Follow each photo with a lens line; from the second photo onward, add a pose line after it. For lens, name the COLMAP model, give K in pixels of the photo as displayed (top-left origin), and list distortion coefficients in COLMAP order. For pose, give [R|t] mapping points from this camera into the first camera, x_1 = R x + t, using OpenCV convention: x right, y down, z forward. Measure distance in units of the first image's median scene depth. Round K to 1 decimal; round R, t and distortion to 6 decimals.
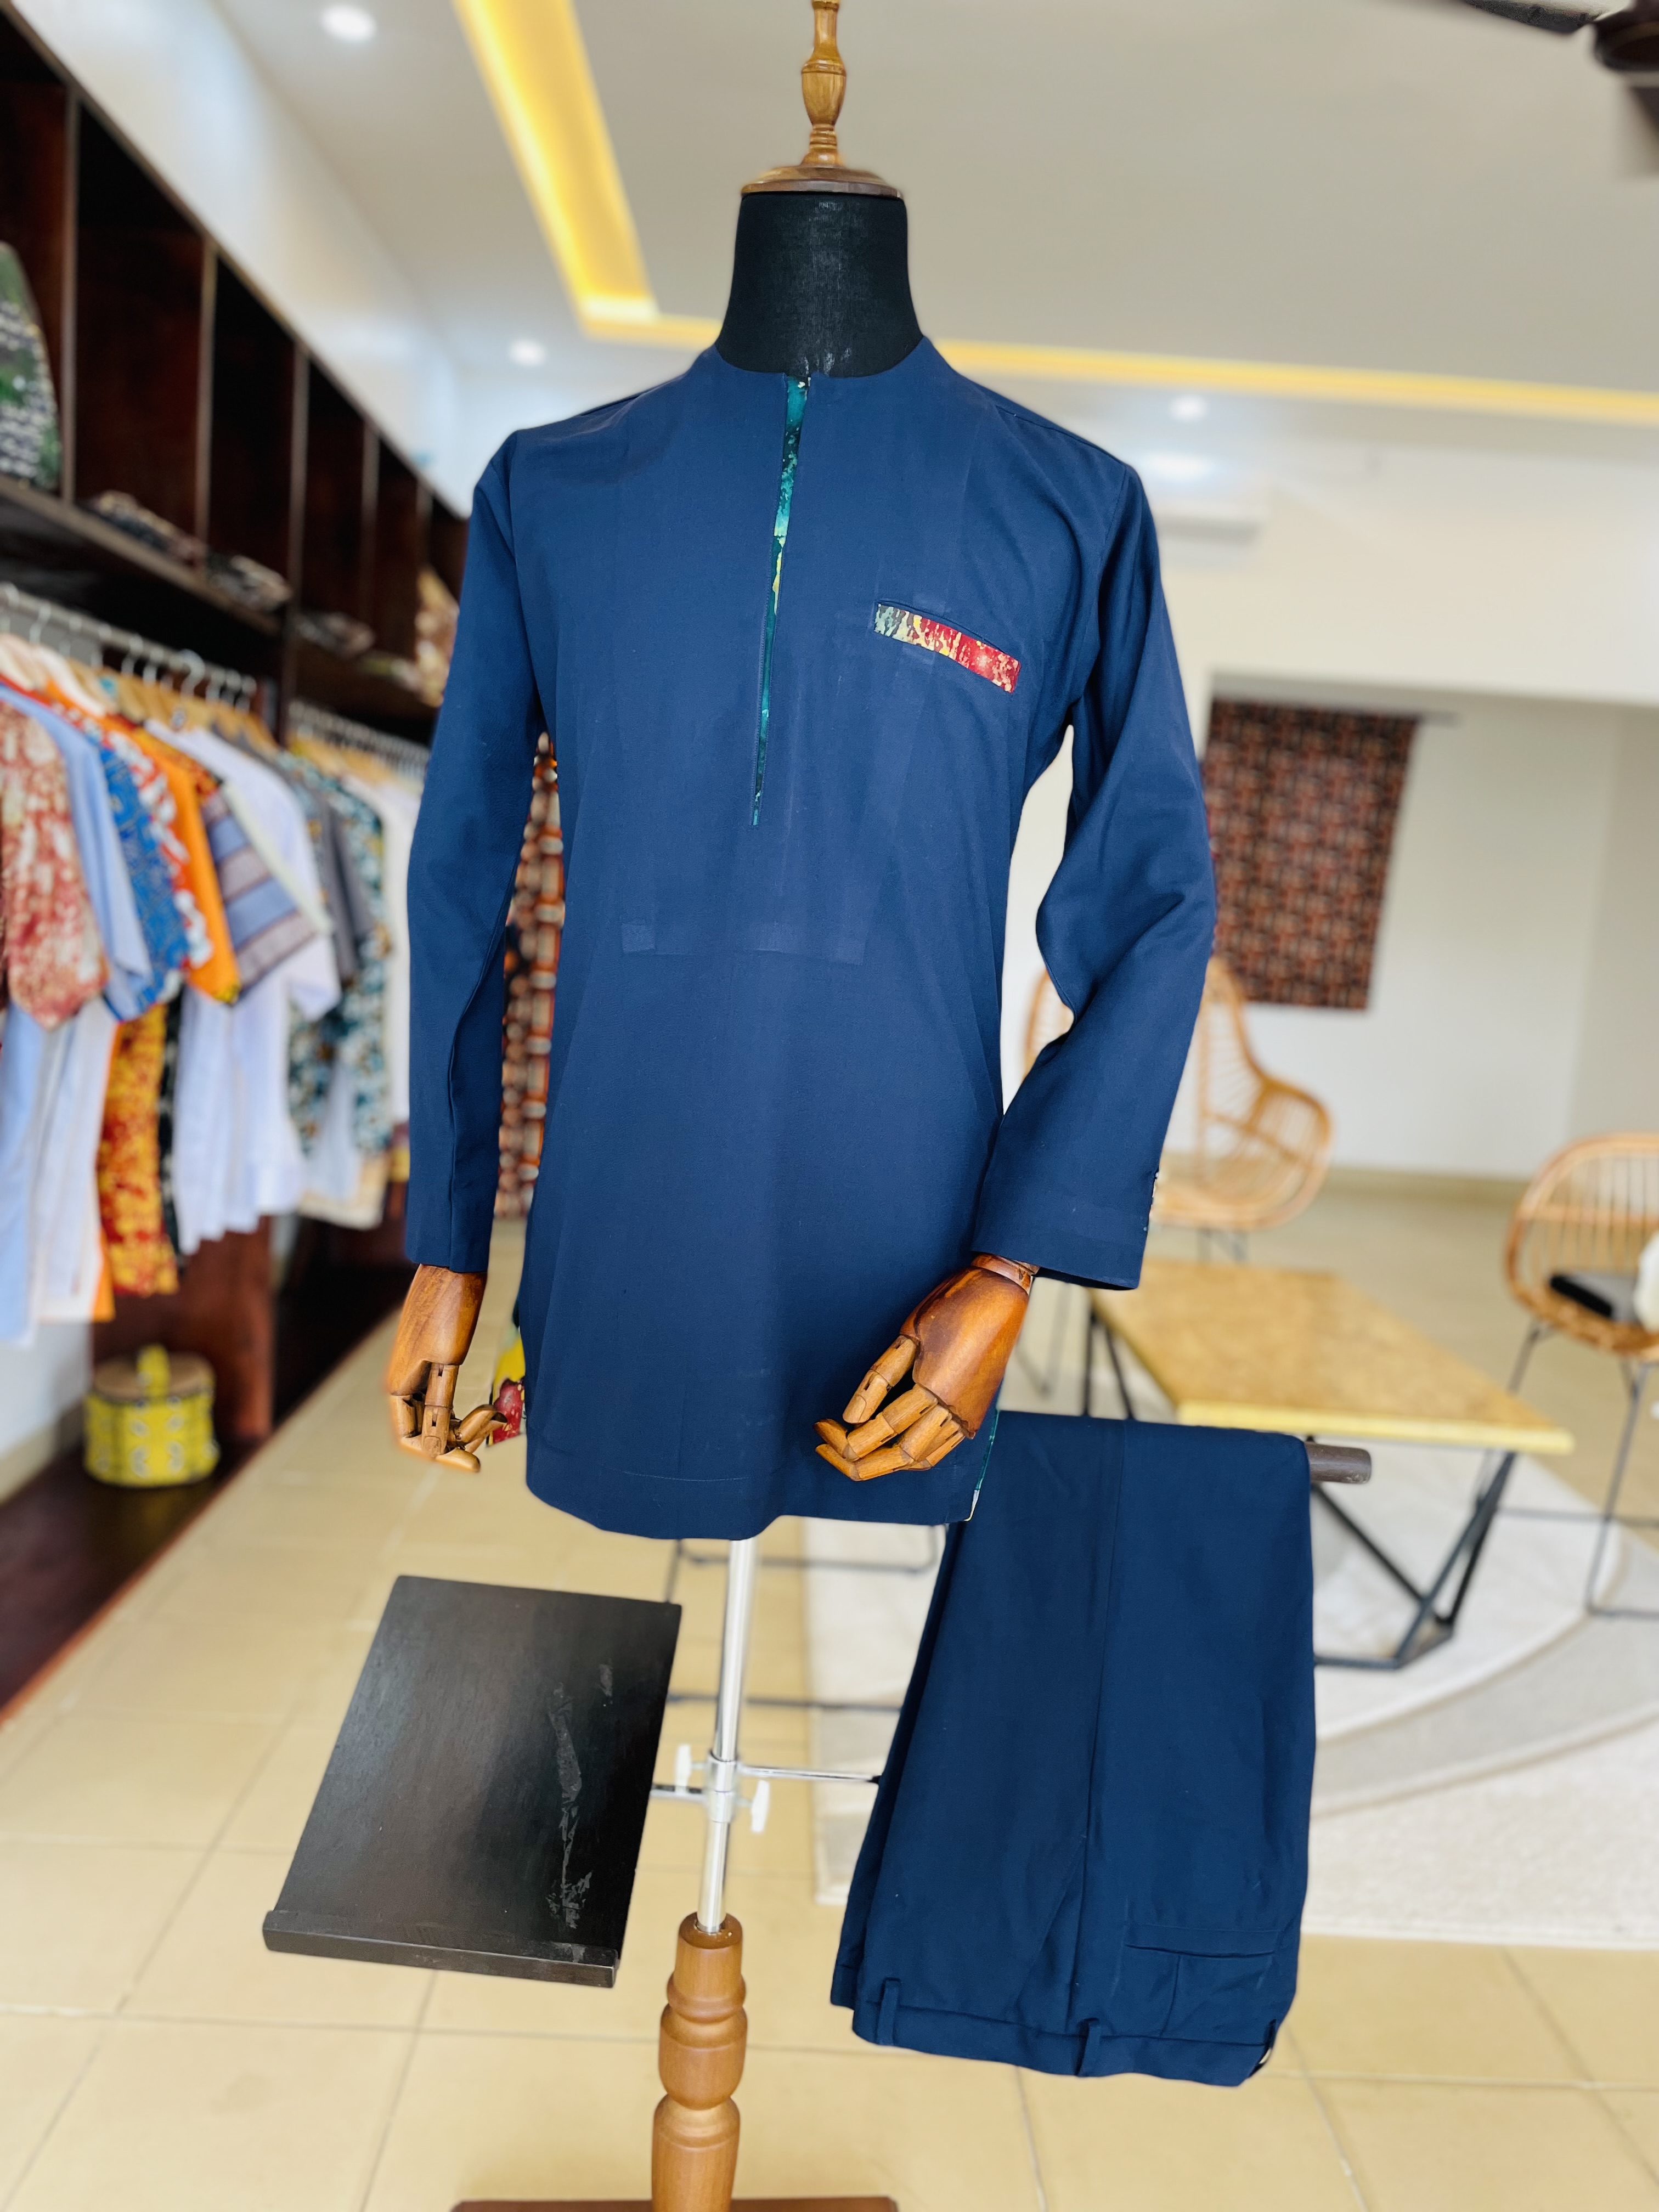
lens RADIAL K [[1732.2, 0, 843.5], [0, 1732.2, 1126.4], [0, 0, 1]] dist [0.075255, -0.072581]
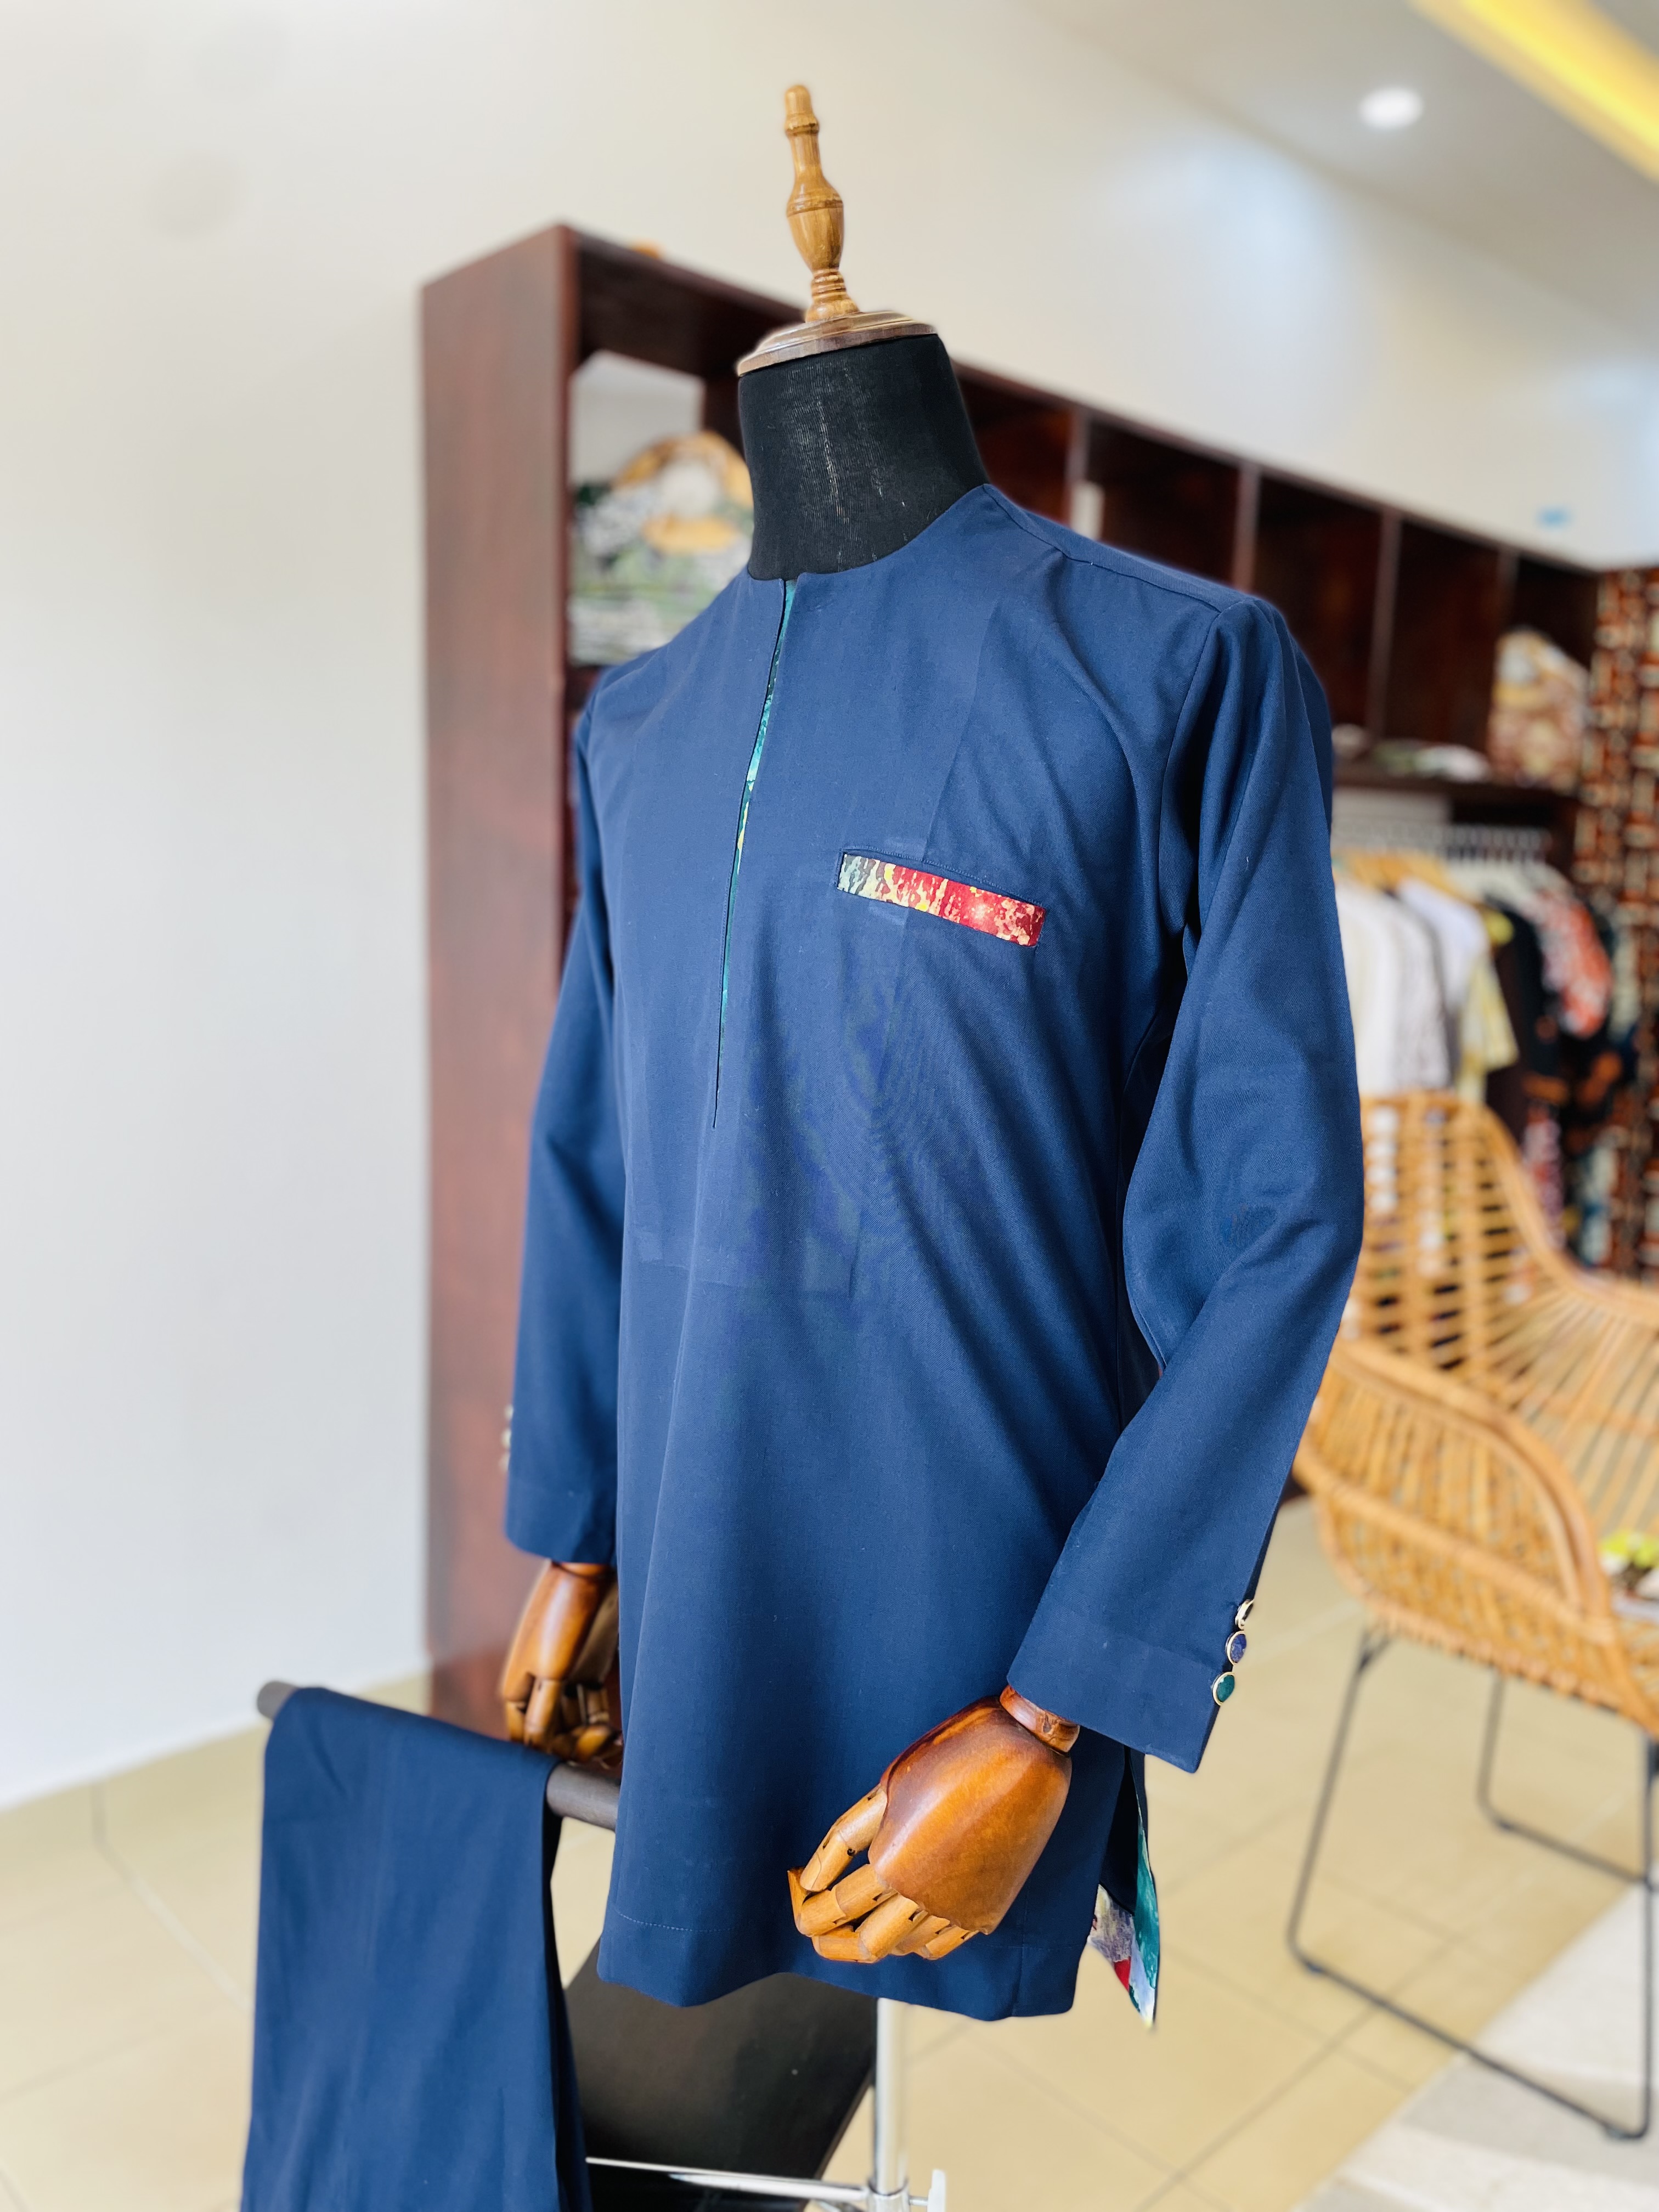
lens RADIAL K [[1732.2, 0, 841.6], [0, 1732.2, 1104.2], [0, 0, 1]] dist [0.075255, -0.072581]
pose [[0.842179, 0.002128, -0.539194, 0.444170], [-0.011857, 0.999823, -0.014574, -0.172676], [0.539068, 0.018667, 0.842055, 0.331059]]
